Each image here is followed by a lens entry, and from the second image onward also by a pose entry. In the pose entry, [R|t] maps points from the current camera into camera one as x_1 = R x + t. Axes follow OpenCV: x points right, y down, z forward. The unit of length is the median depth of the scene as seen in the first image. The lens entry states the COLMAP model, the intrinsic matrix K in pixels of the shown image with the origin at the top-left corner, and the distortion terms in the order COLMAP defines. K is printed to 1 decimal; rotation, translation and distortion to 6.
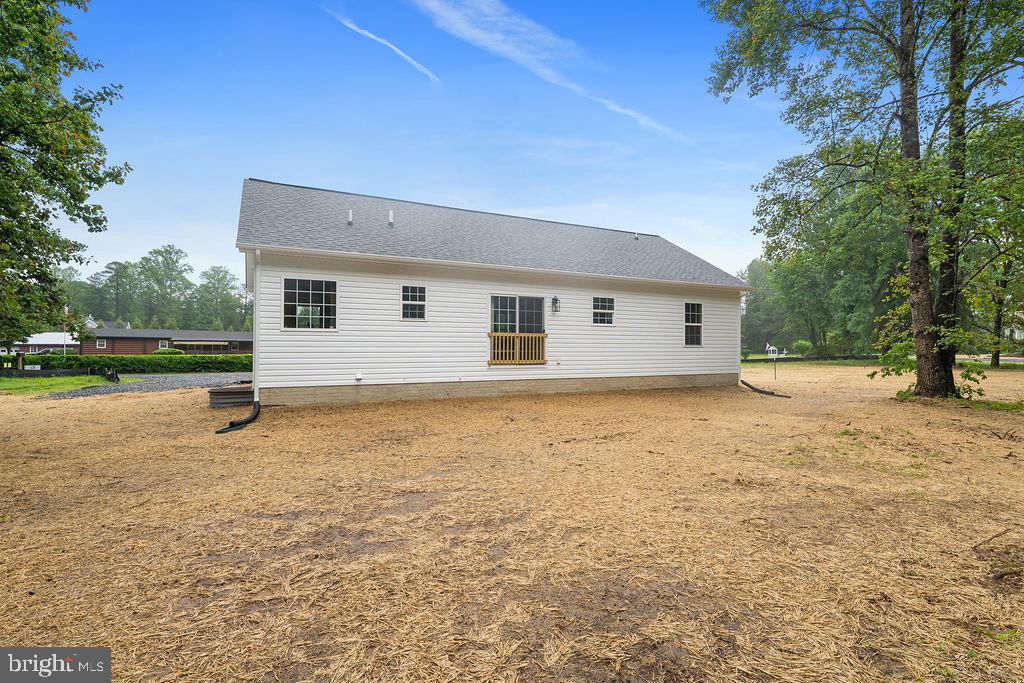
lens RADIAL K [[498.4, 0, 512.0], [0, 498.4, 341.5], [0, 0, 1]] dist [0.000048, -0.000009]
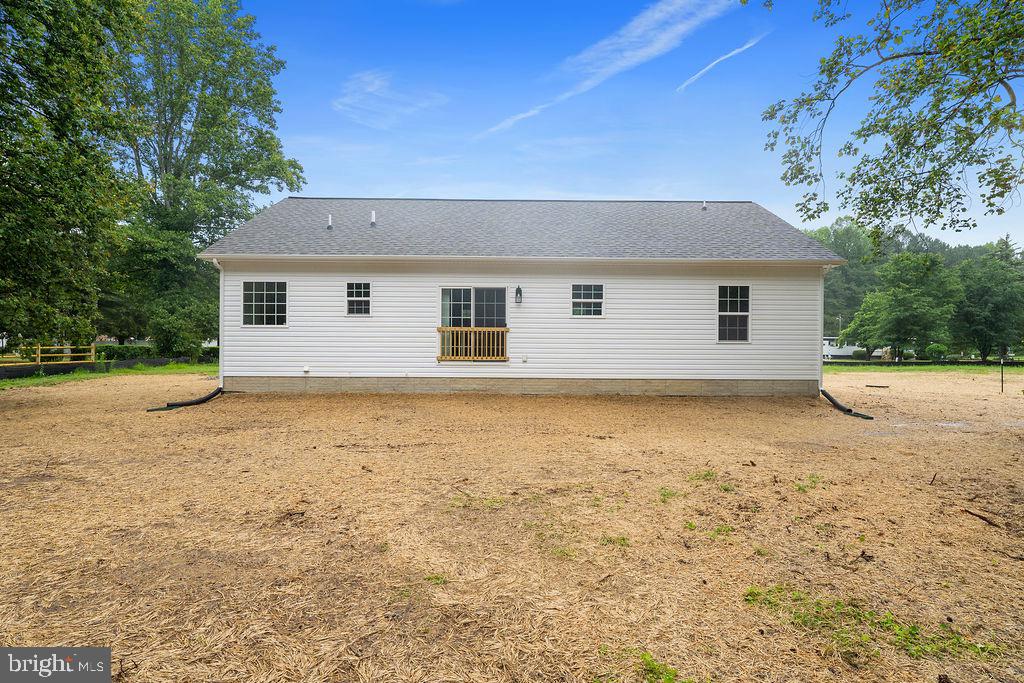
lens RADIAL K [[498.4, 0, 512.0], [0, 498.4, 341.5], [0, 0, 1]] dist [0.000048, -0.000009]
pose [[0.892415, 0.003034, -0.451205, 0.490223], [0.001127, 0.999959, 0.008953, 0.001159], [0.451213, -0.008498, 0.892376, 0.202942]]
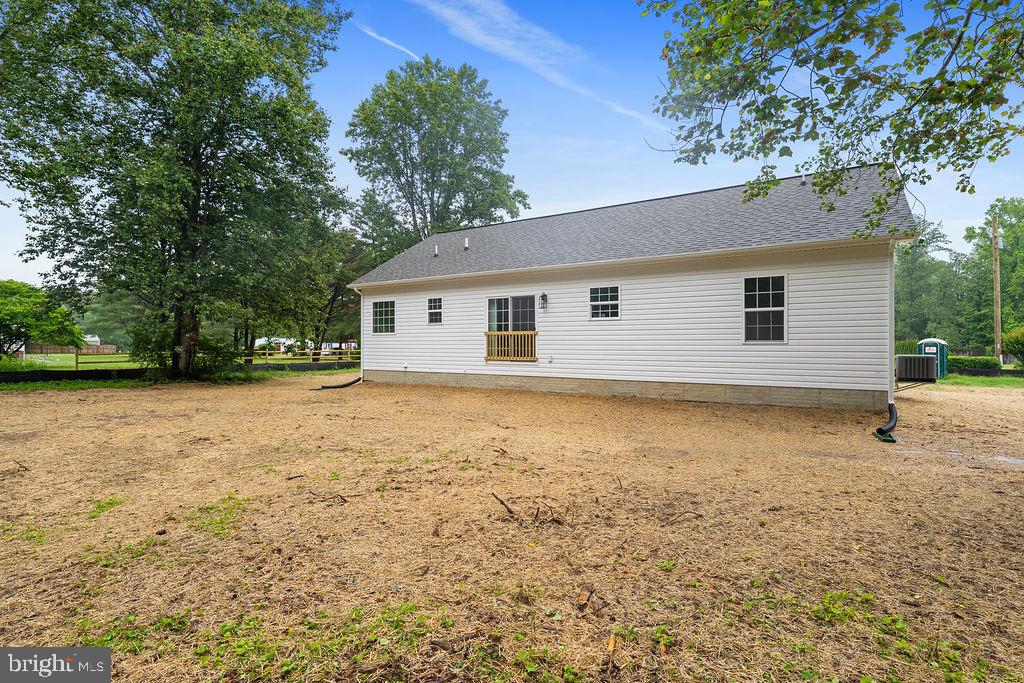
lens RADIAL K [[498.4, 0, 512.0], [0, 498.4, 341.5], [0, 0, 1]] dist [0.000048, -0.000009]
pose [[0.500556, -0.007874, -0.865668, 0.924652], [0.010096, 0.999944, -0.003258, 0.007948], [0.865645, -0.007110, 0.500608, 0.466110]]
